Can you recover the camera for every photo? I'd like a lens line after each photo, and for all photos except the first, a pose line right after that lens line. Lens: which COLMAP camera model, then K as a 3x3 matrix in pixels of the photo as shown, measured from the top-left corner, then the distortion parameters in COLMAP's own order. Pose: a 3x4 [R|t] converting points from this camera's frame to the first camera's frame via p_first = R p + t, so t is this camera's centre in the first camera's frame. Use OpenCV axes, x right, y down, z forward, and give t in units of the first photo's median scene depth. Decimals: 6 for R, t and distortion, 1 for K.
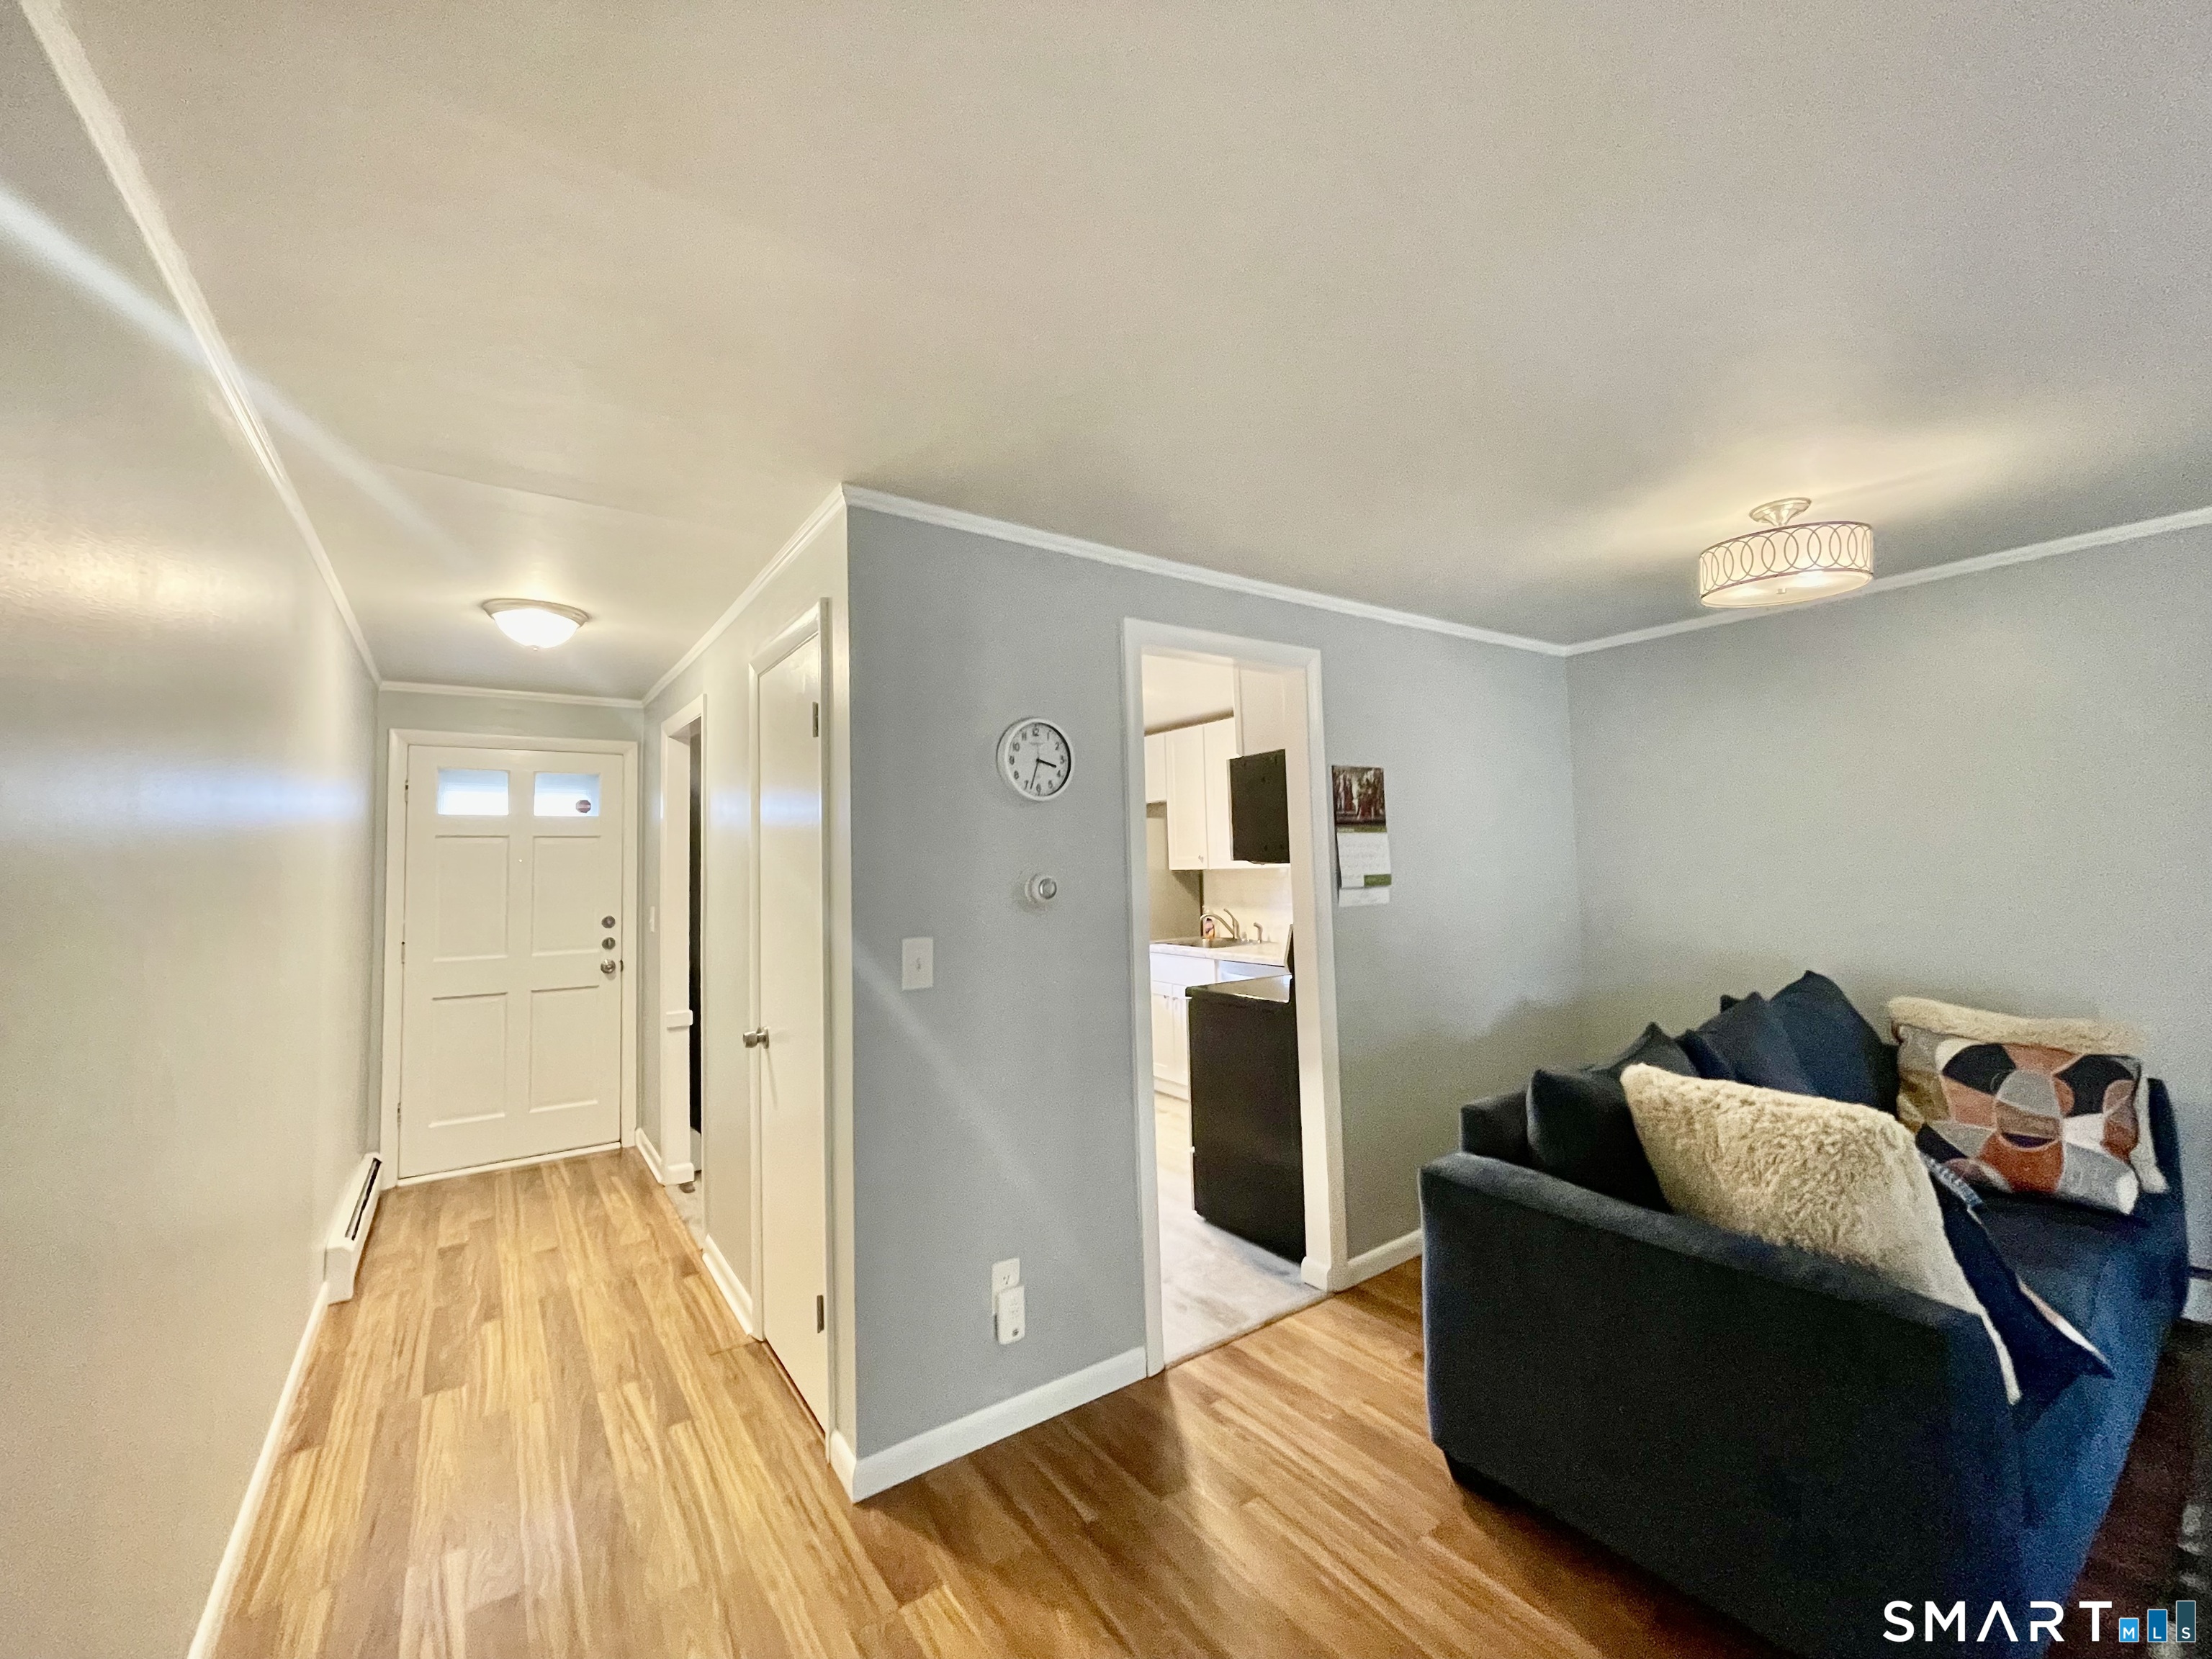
lens RADIAL K [[891.6, 0, 1109.1], [0, 891.6, 830.3], [0, 0, 1]] dist [-0.002983, 0.001078]
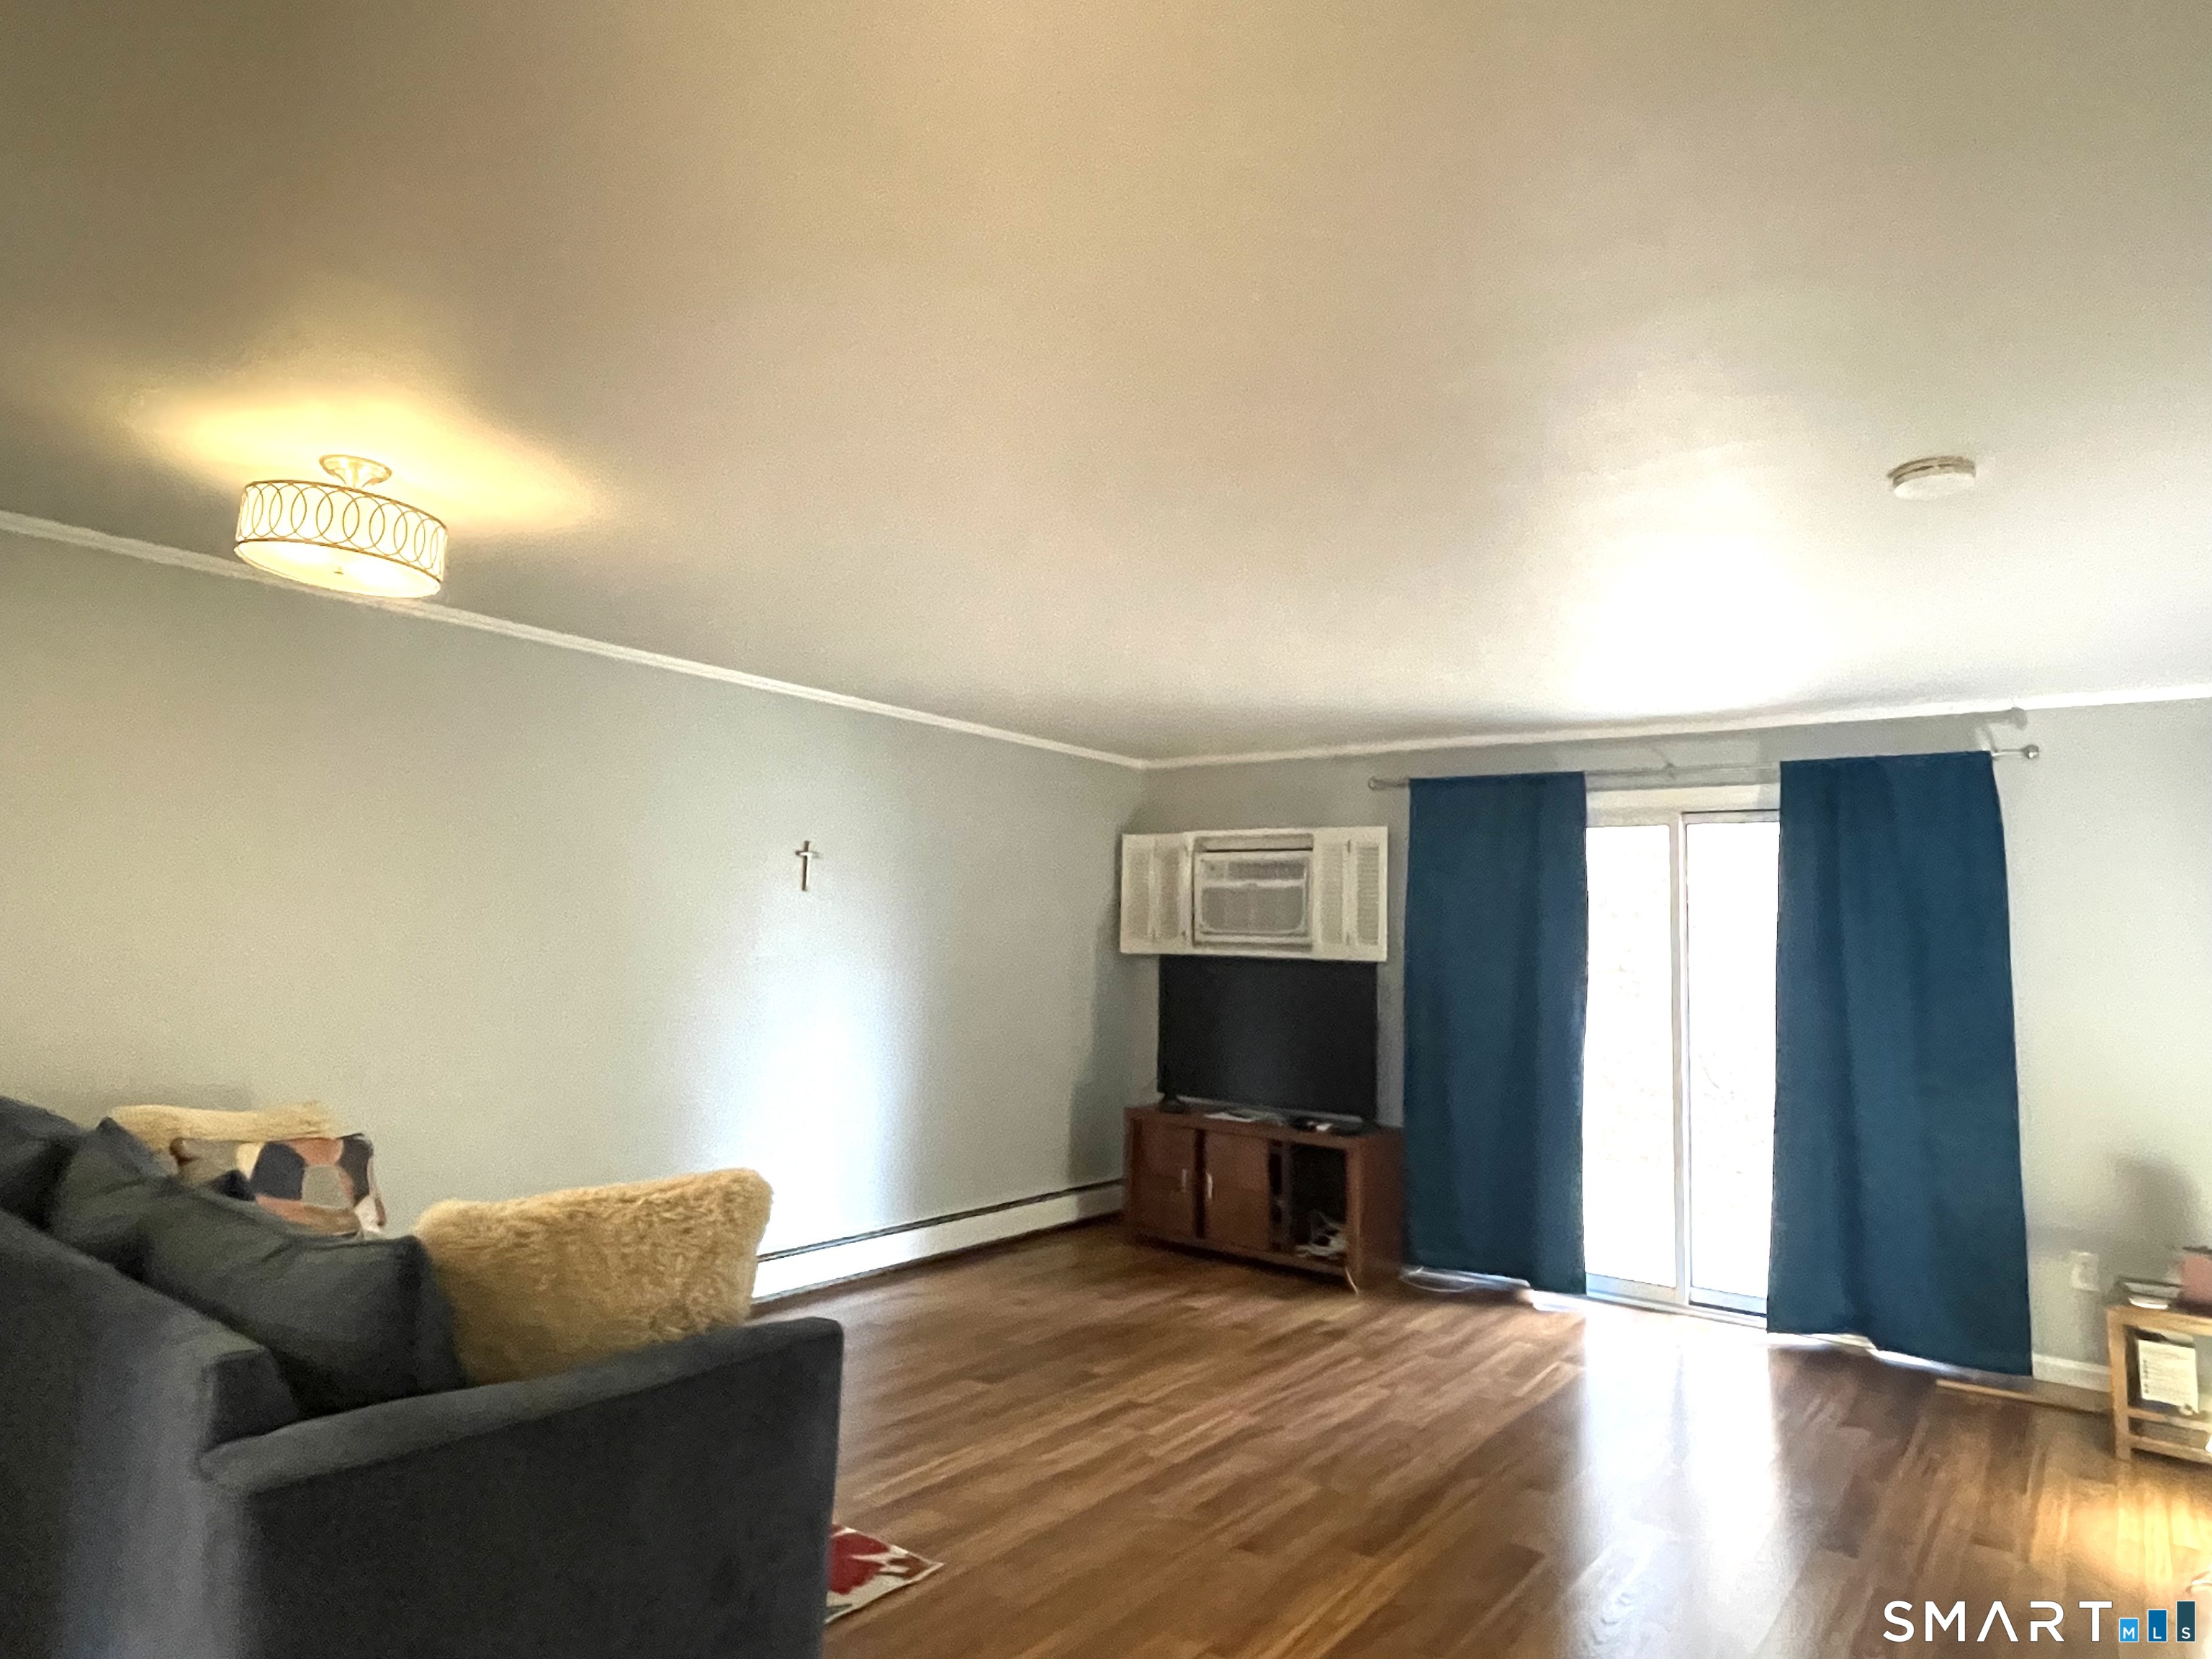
lens RADIAL K [[1317.7, 0, 1101.1], [0, 1317.7, 833.8], [0, 0, 1]] dist [-0.000783, 0.000434]
pose [[-0.300669, 0.094414, 0.949044, -0.472358], [-0.063672, 0.990881, -0.118748, 0.045936], [-0.951601, -0.096131, -0.291915, 0.645252]]
